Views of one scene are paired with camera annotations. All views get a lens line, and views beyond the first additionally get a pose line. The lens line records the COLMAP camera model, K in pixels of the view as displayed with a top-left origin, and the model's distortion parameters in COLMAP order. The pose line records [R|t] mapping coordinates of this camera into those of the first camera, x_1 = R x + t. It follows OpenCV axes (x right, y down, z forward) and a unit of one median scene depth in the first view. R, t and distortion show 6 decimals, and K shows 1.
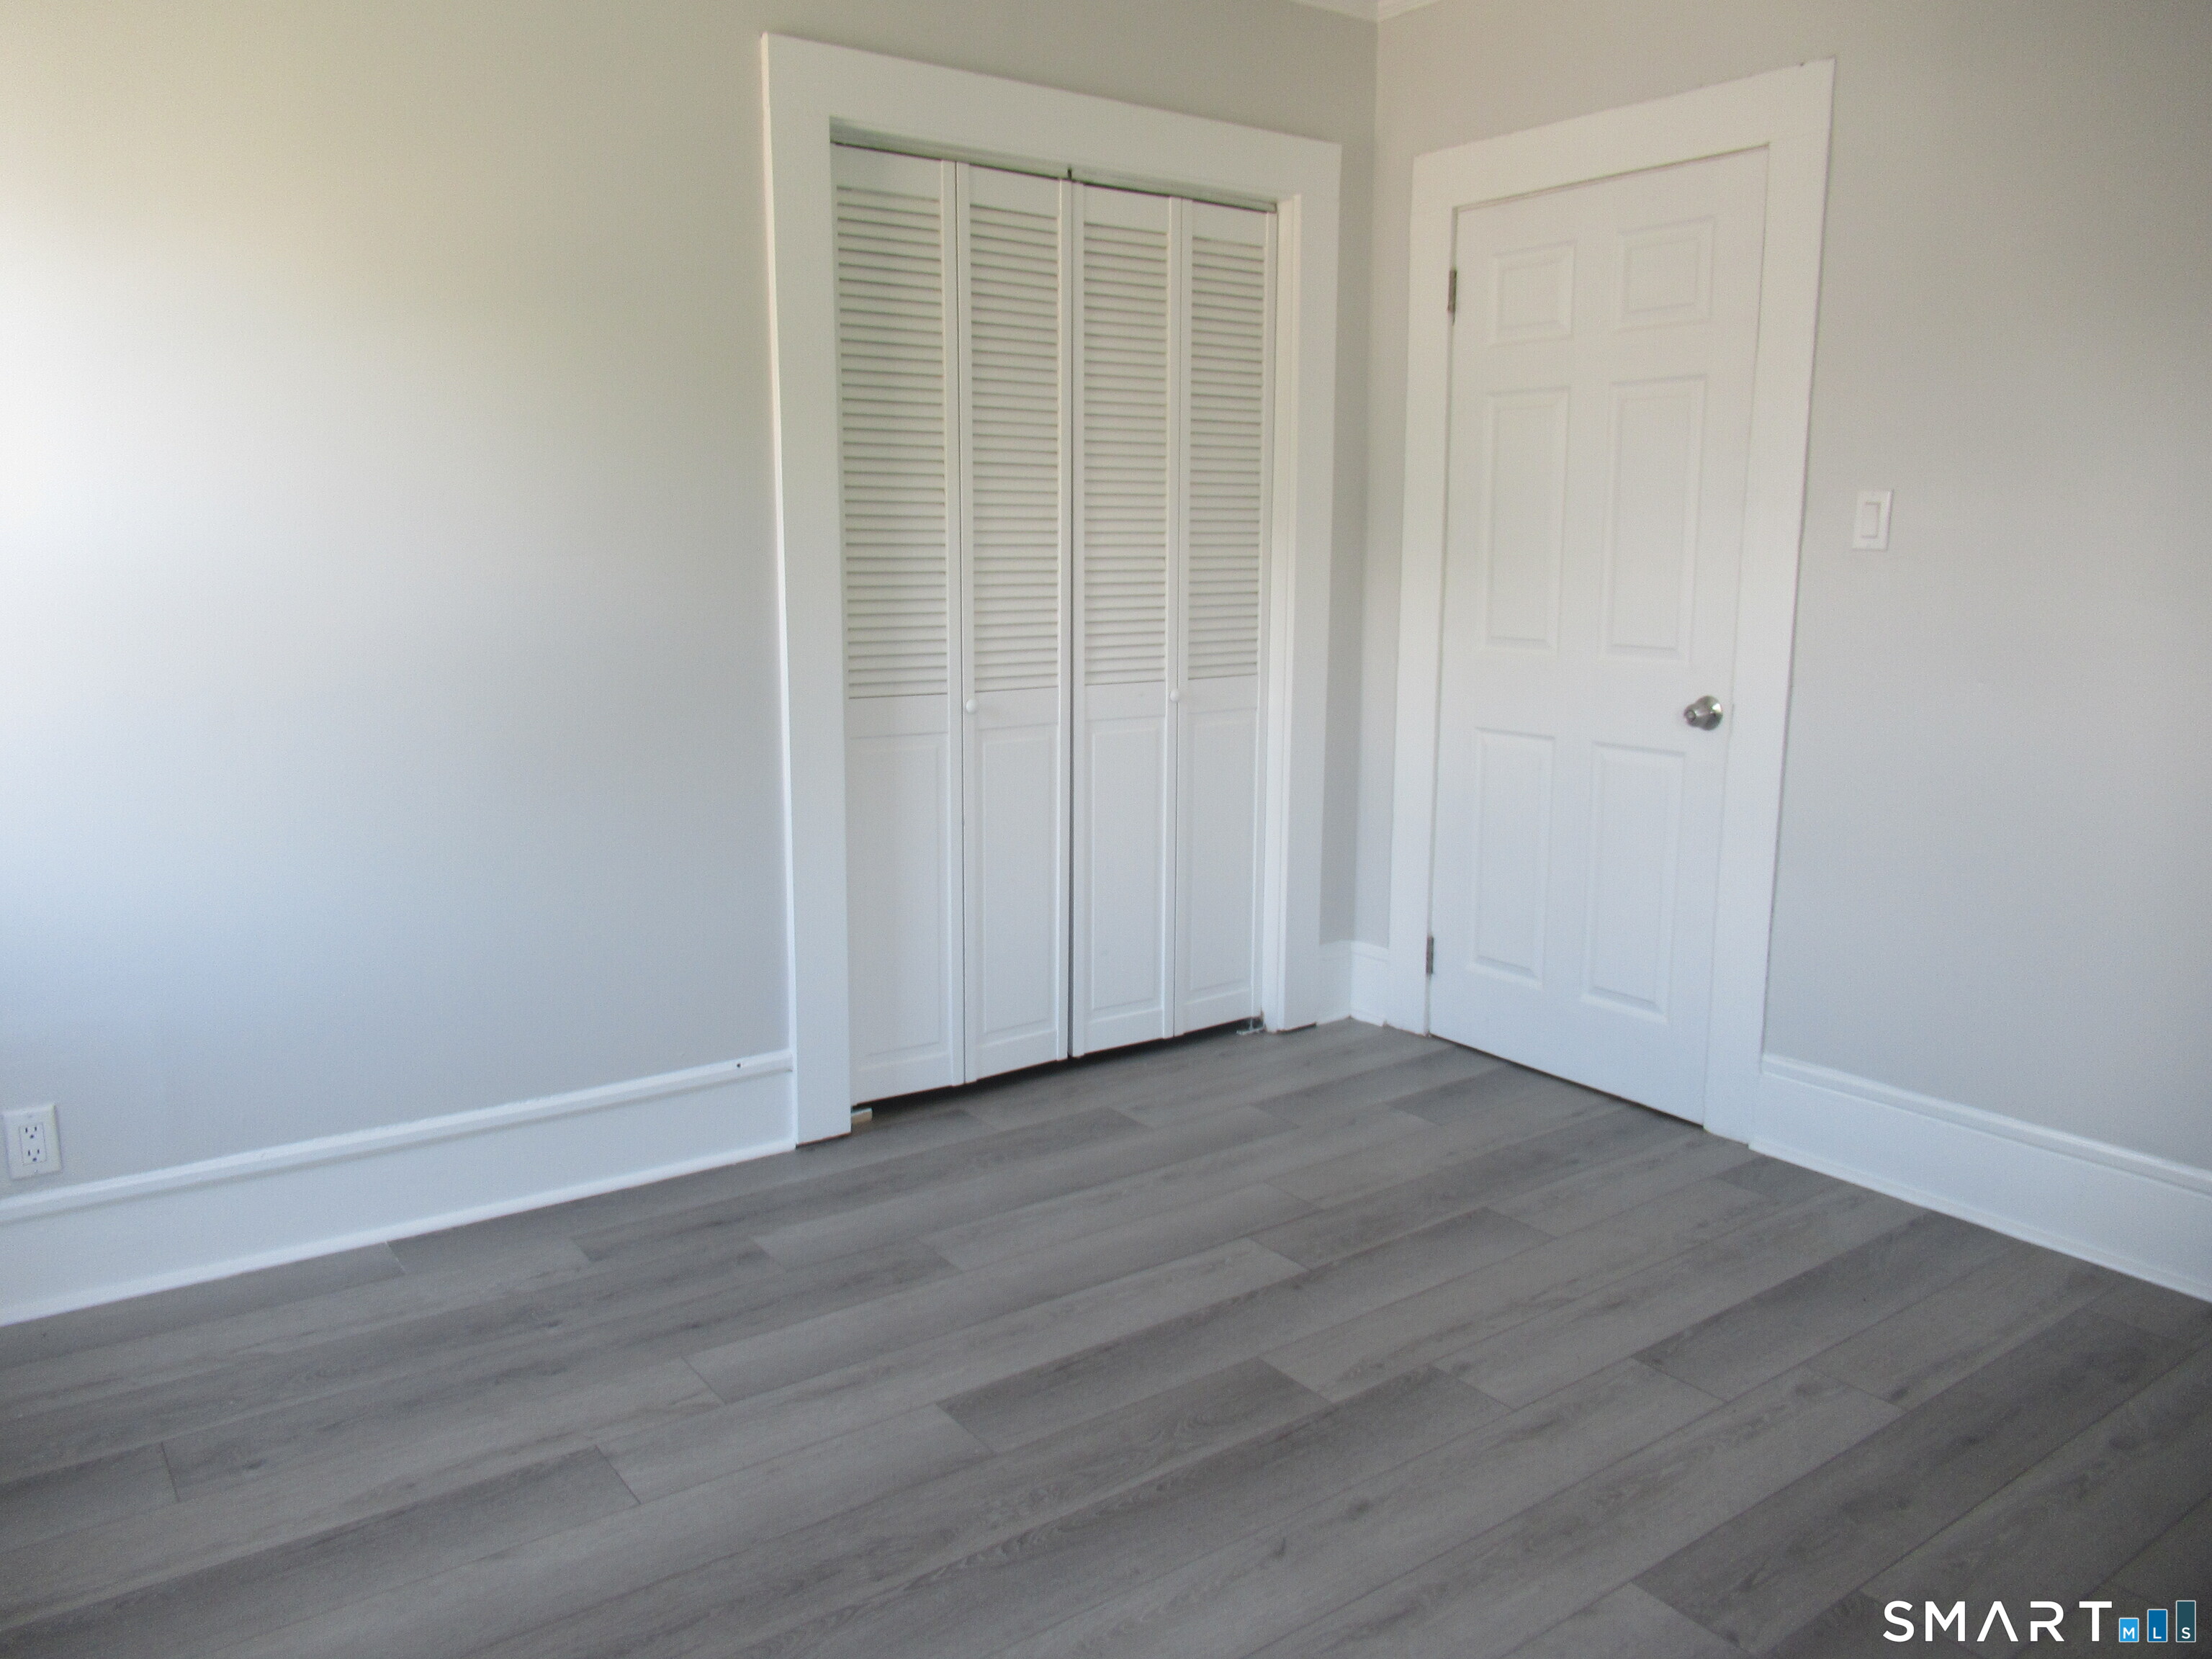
lens RADIAL K [[1637.6, 0, 1111.0], [0, 1637.6, 828.9], [0, 0, 1]] dist [-0.013026, -0.001785]
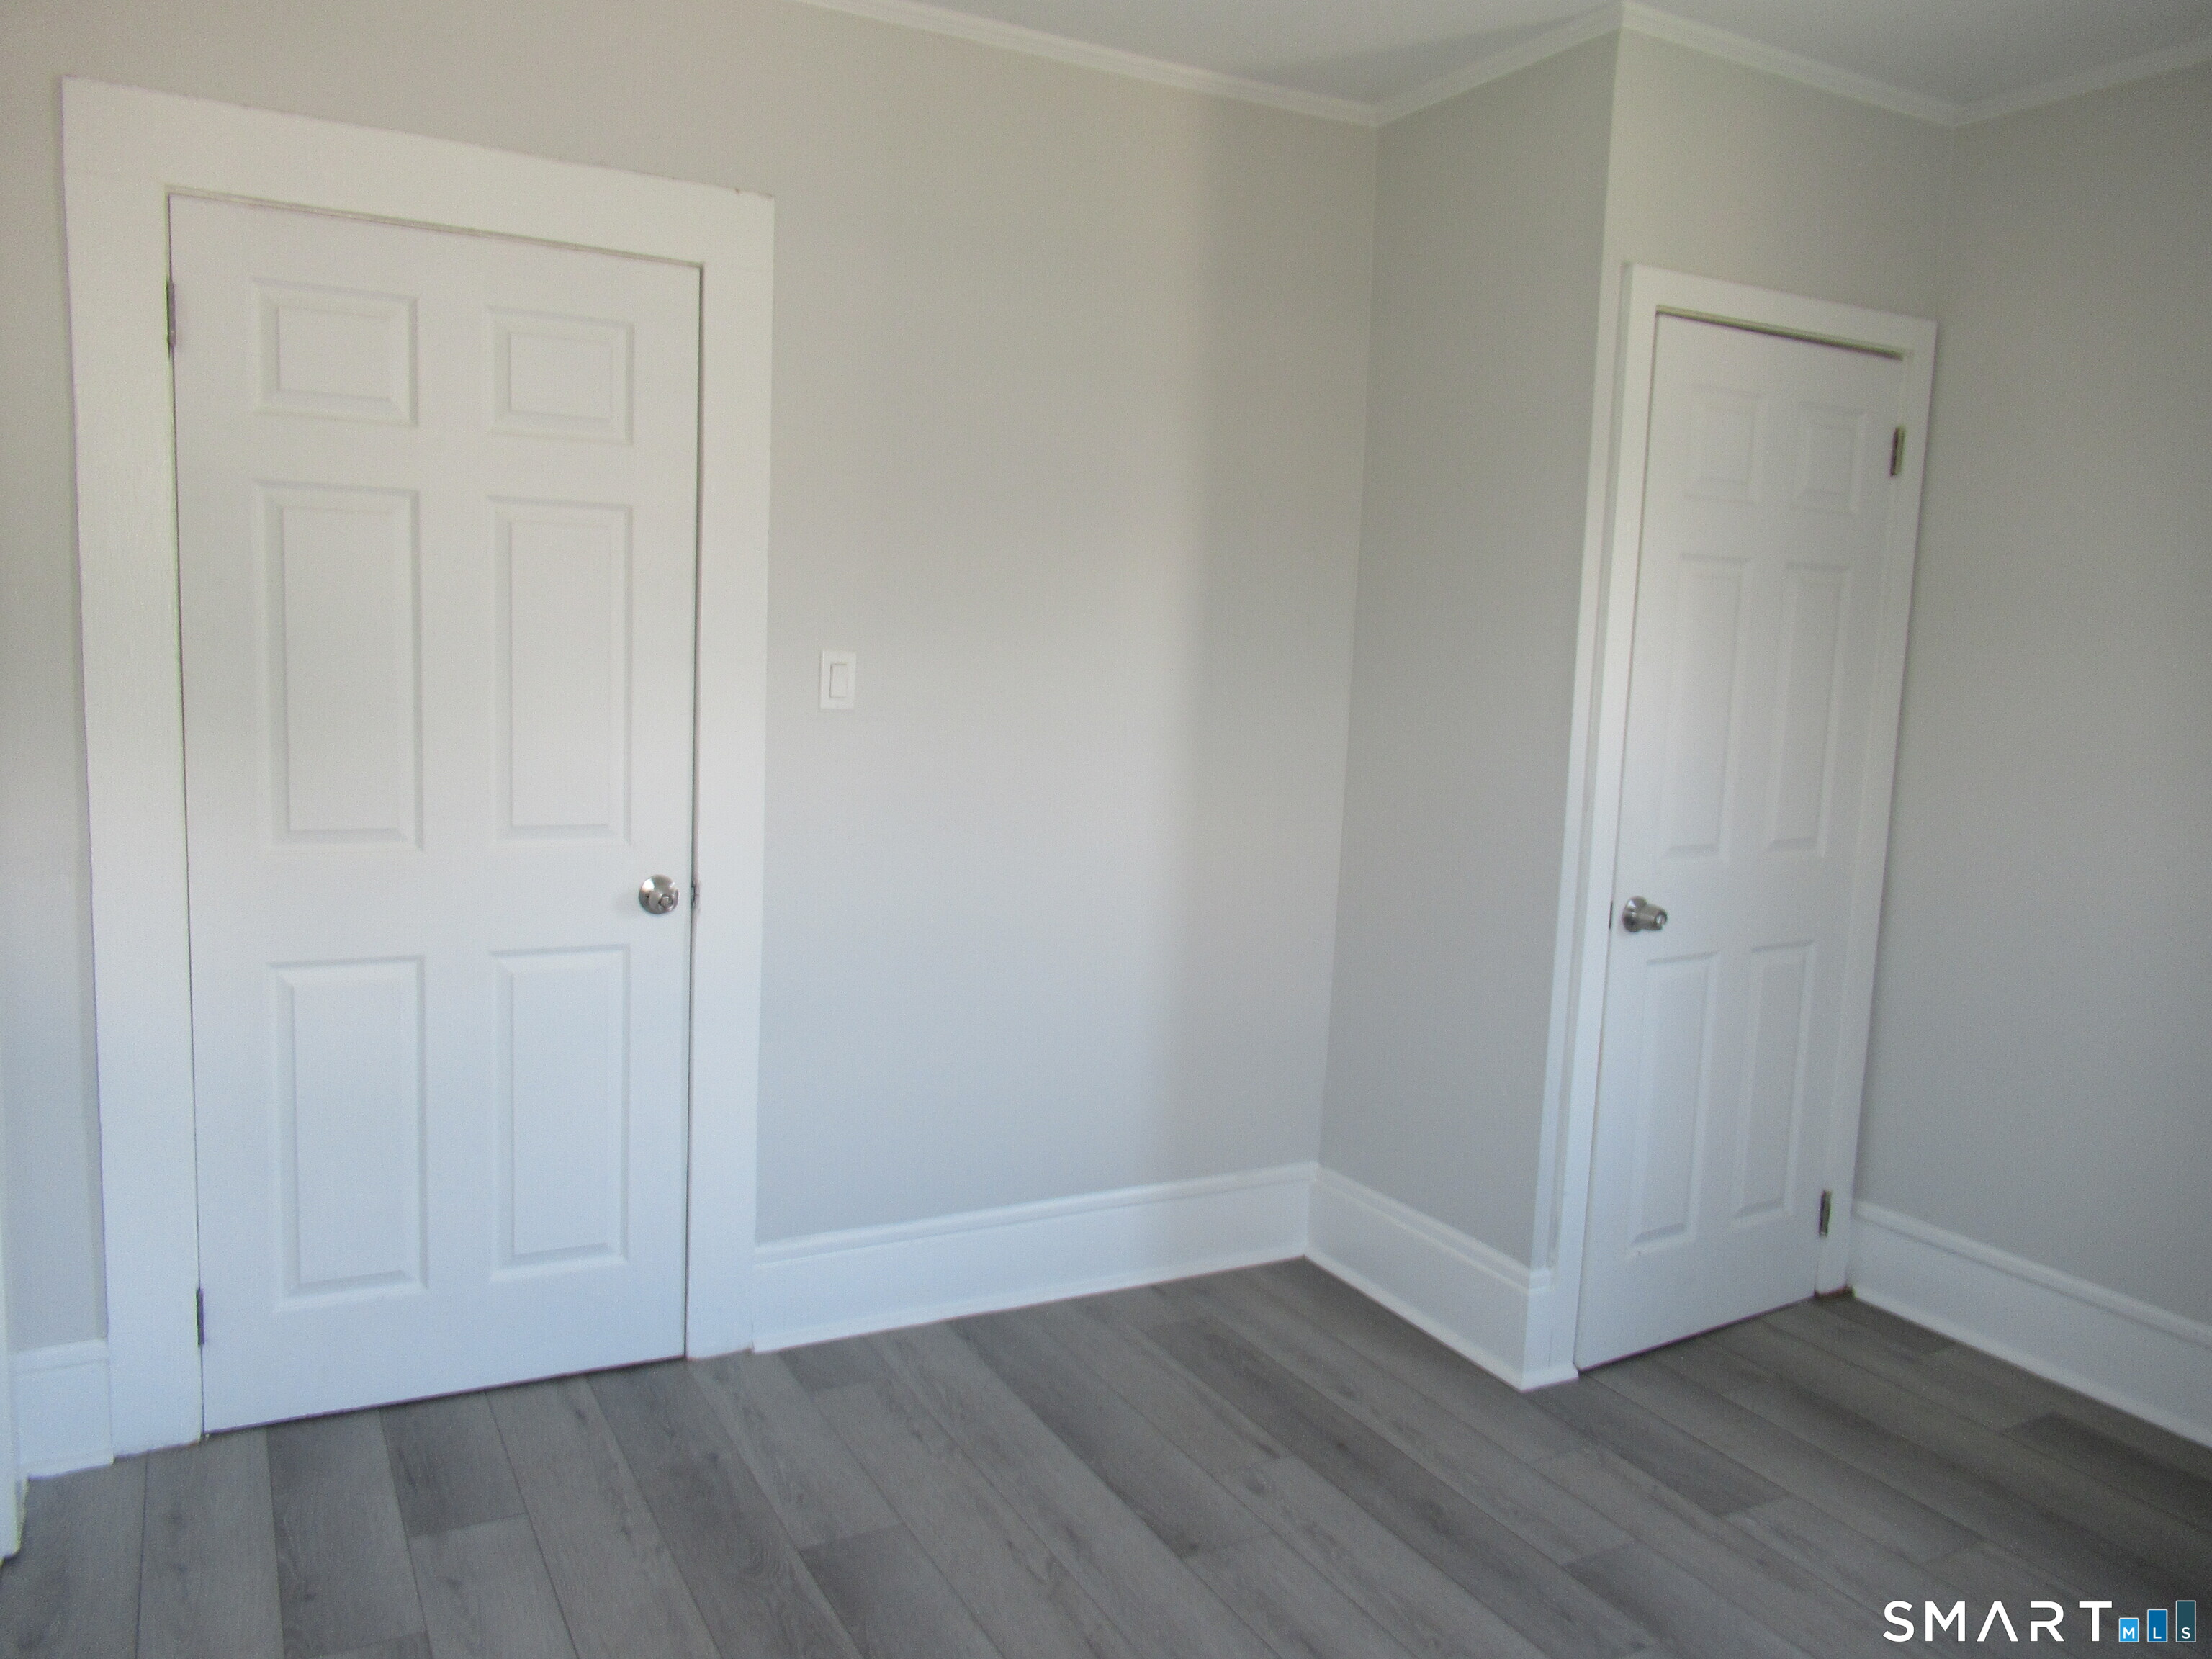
lens RADIAL K [[1637.6, 0, 1106.0], [0, 1637.6, 822.7], [0, 0, 1]] dist [-0.013026, -0.001785]
pose [[0.135192, -0.115296, 0.984088, -0.462164], [0.132764, 0.986358, 0.097323, -0.165007], [-0.981884, 0.117494, 0.148654, 0.646003]]
